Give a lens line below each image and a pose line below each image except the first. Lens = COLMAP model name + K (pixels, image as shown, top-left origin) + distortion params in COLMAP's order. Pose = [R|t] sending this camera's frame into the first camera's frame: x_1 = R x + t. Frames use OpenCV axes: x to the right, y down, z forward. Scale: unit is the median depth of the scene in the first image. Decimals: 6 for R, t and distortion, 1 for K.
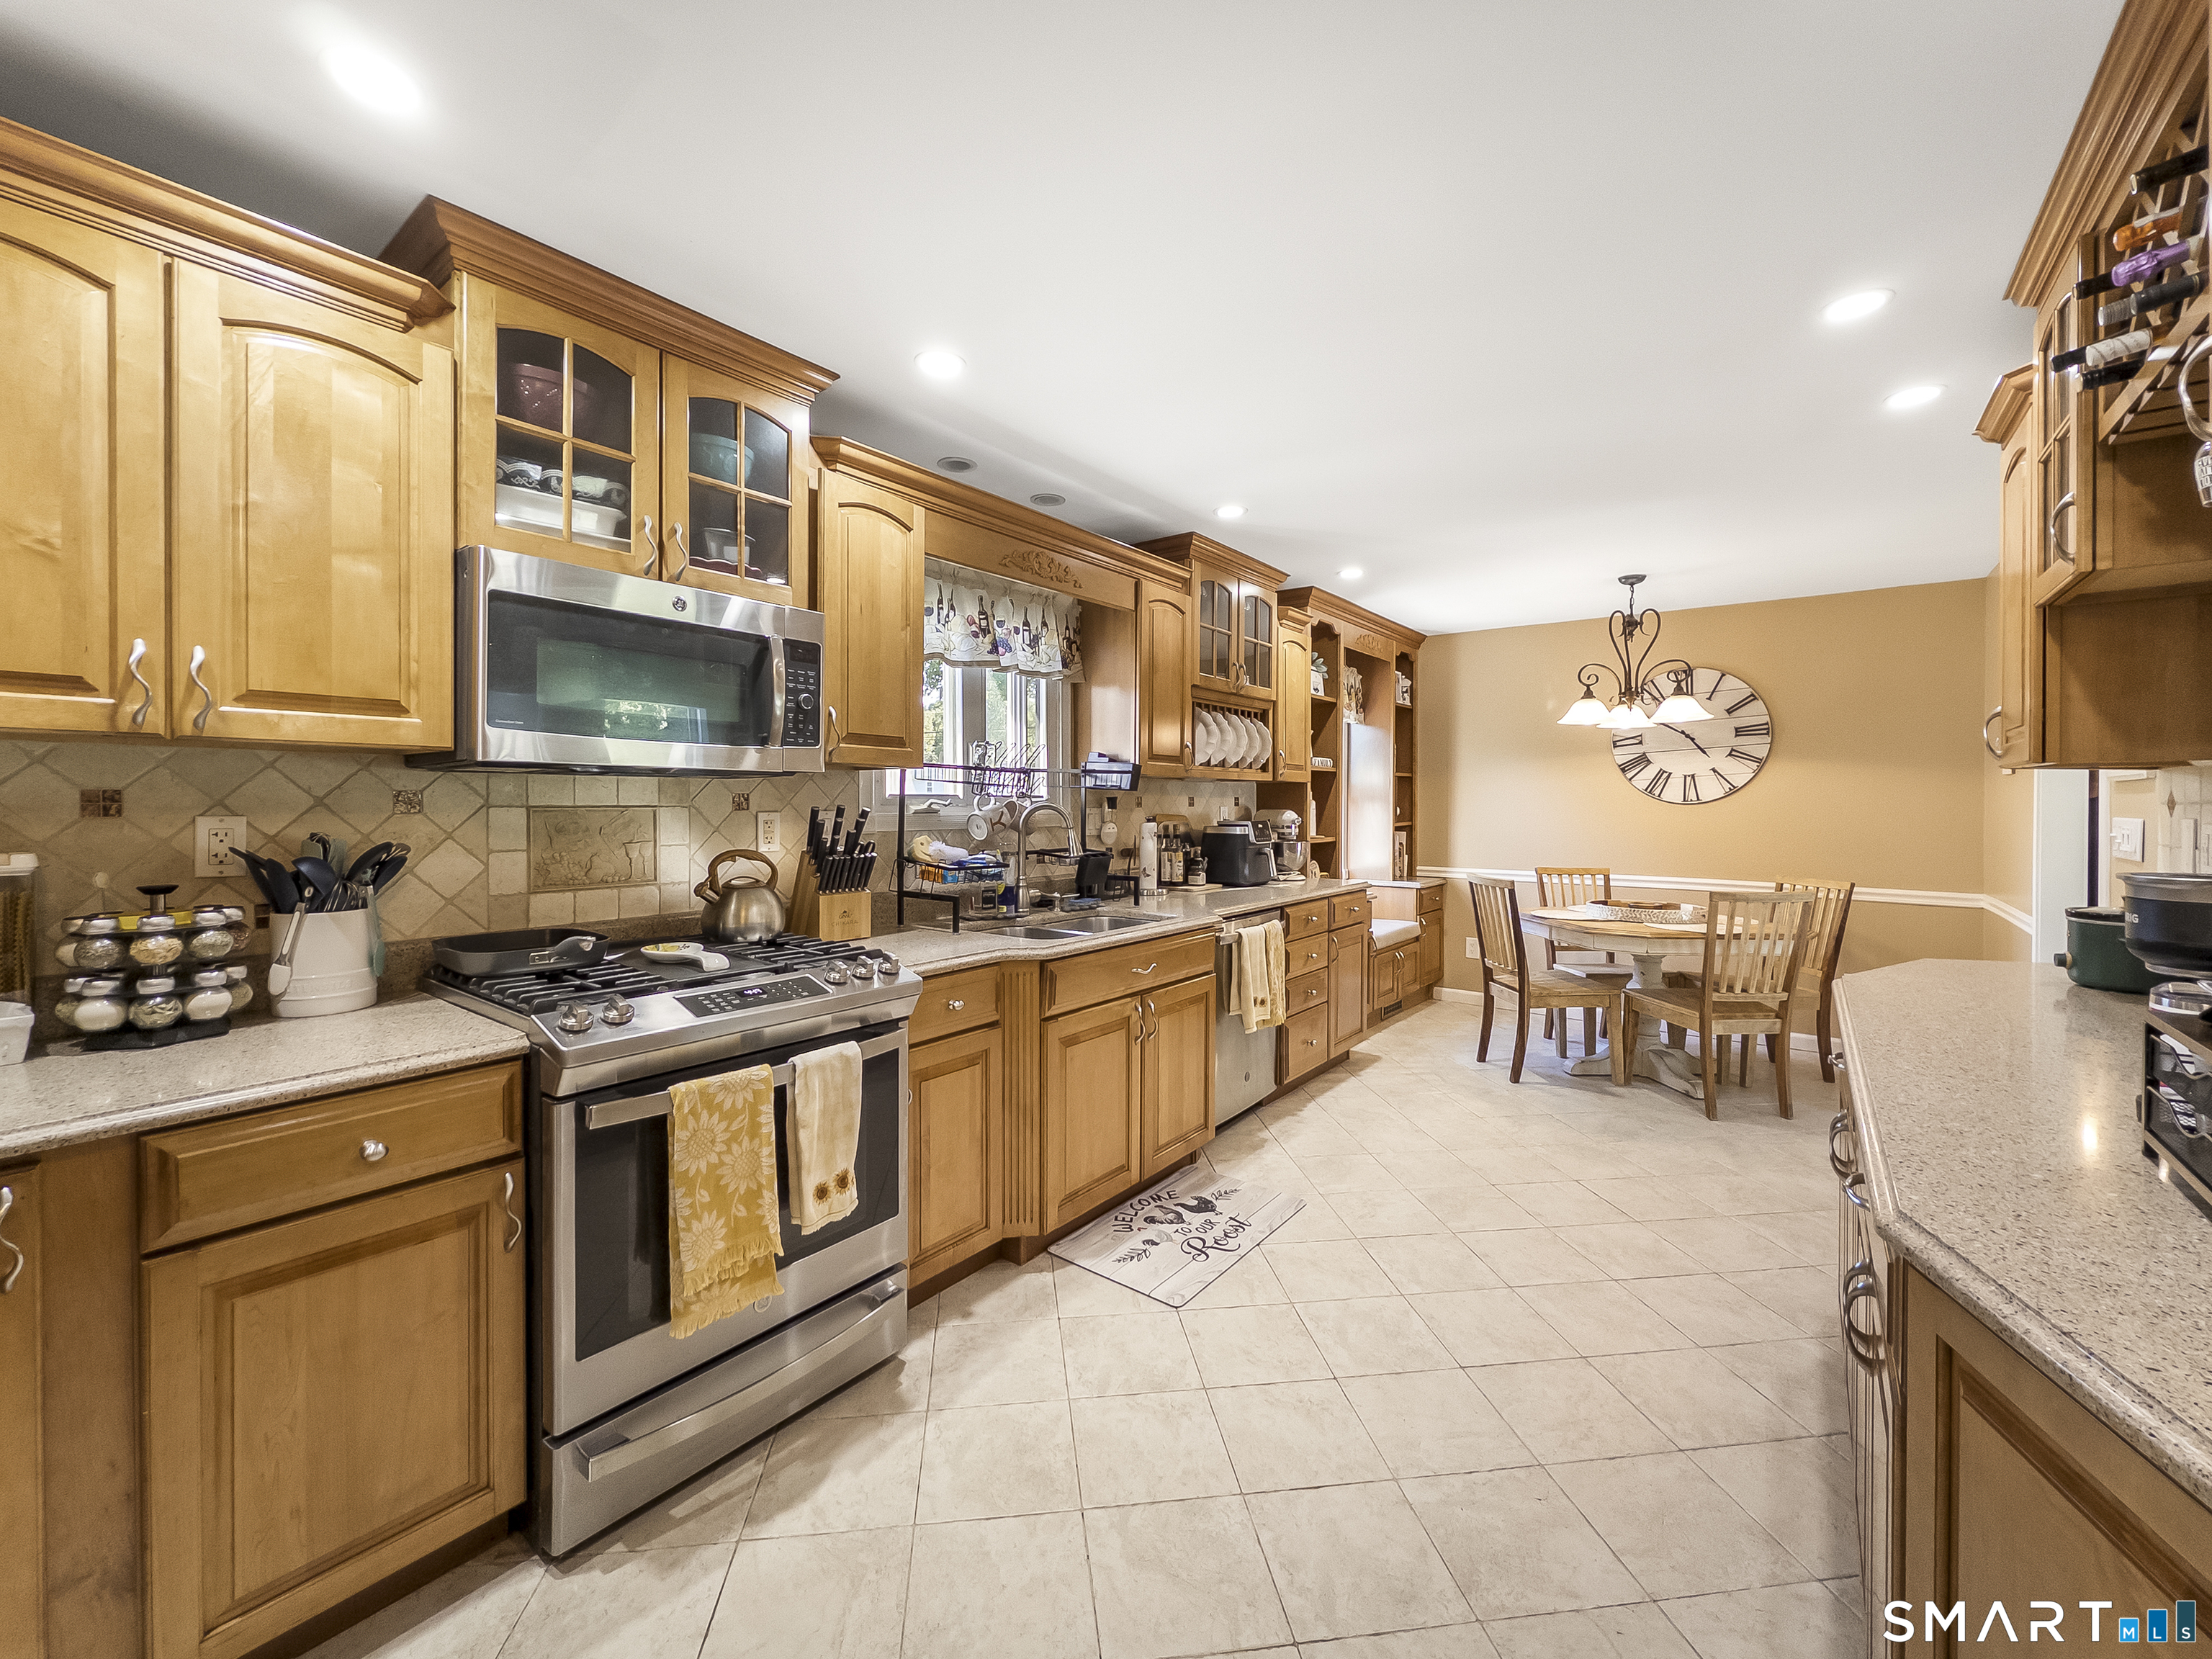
lens RADIAL K [[899.7, 0, 1105.9], [0, 899.7, 816.3], [0, 0, 1]] dist [-0.001796, -0.001372]
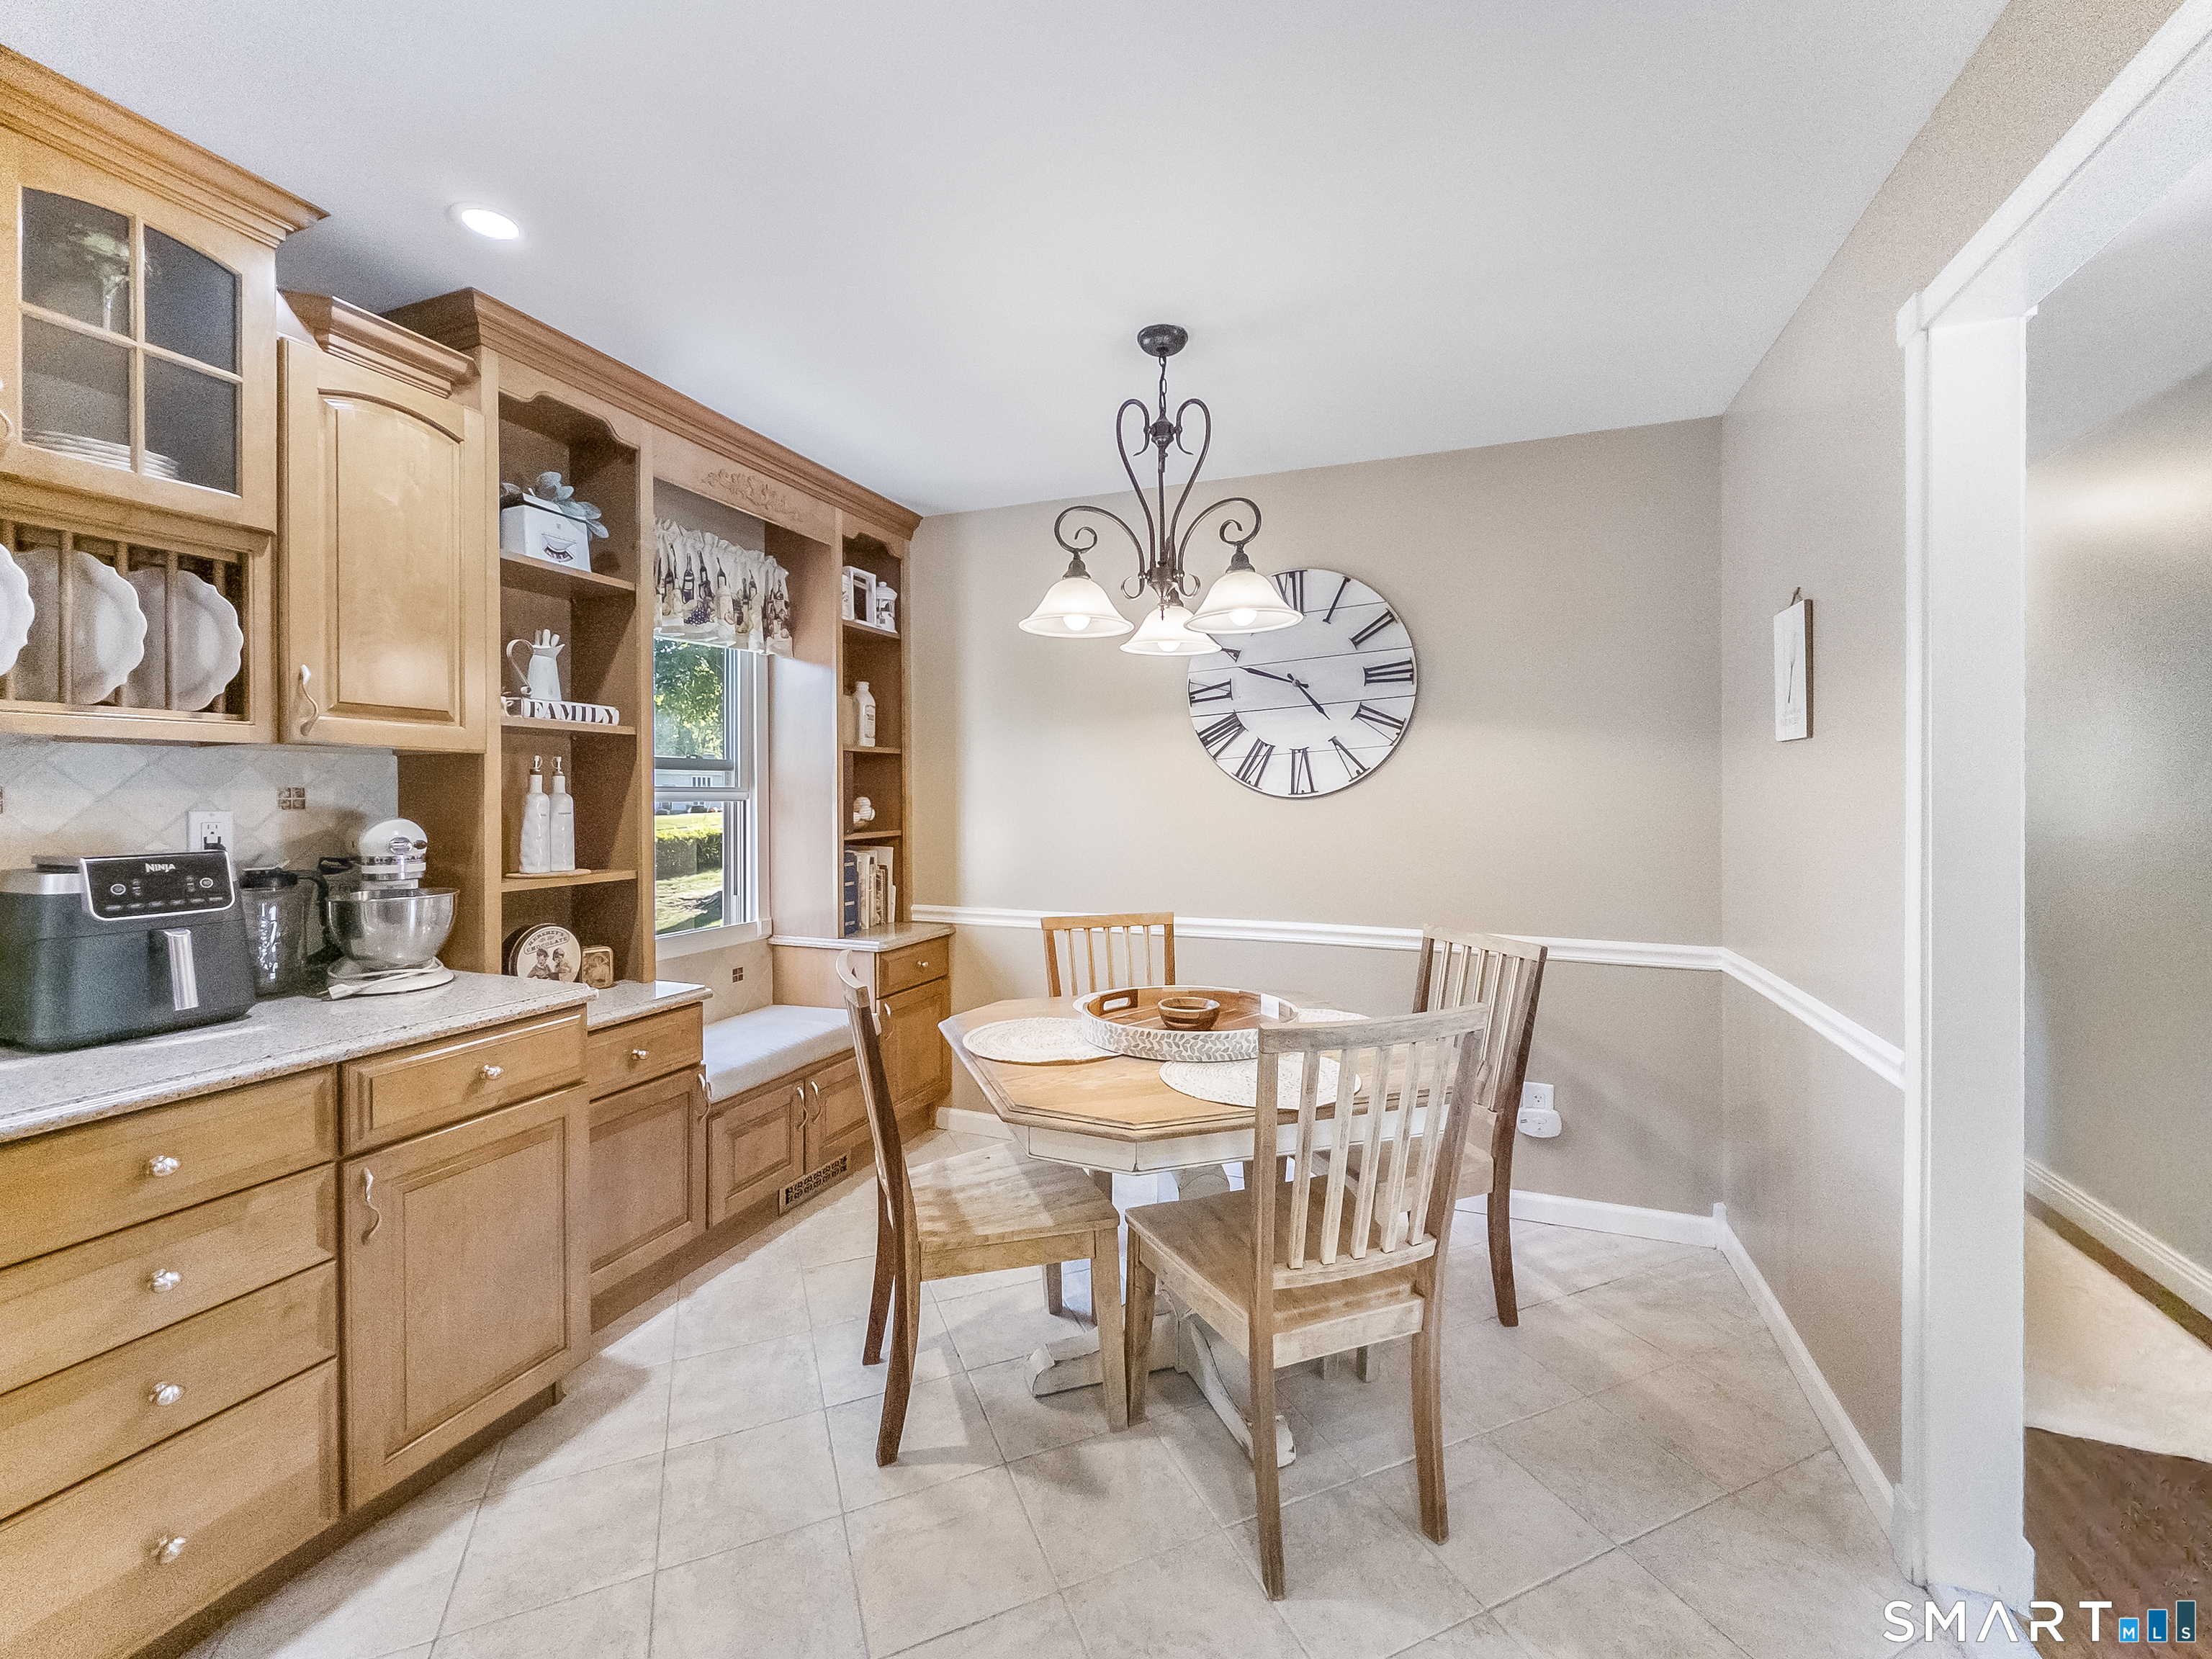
lens RADIAL K [[899.7, 0, 1107.0], [0, 899.7, 811.5], [0, 0, 1]] dist [-0.001796, -0.001372]
pose [[0.960721, -0.009081, 0.277367, 0.369355], [0.008906, 0.999959, 0.001890, -0.007443], [-0.277372, 0.000654, 0.960762, 0.474366]]
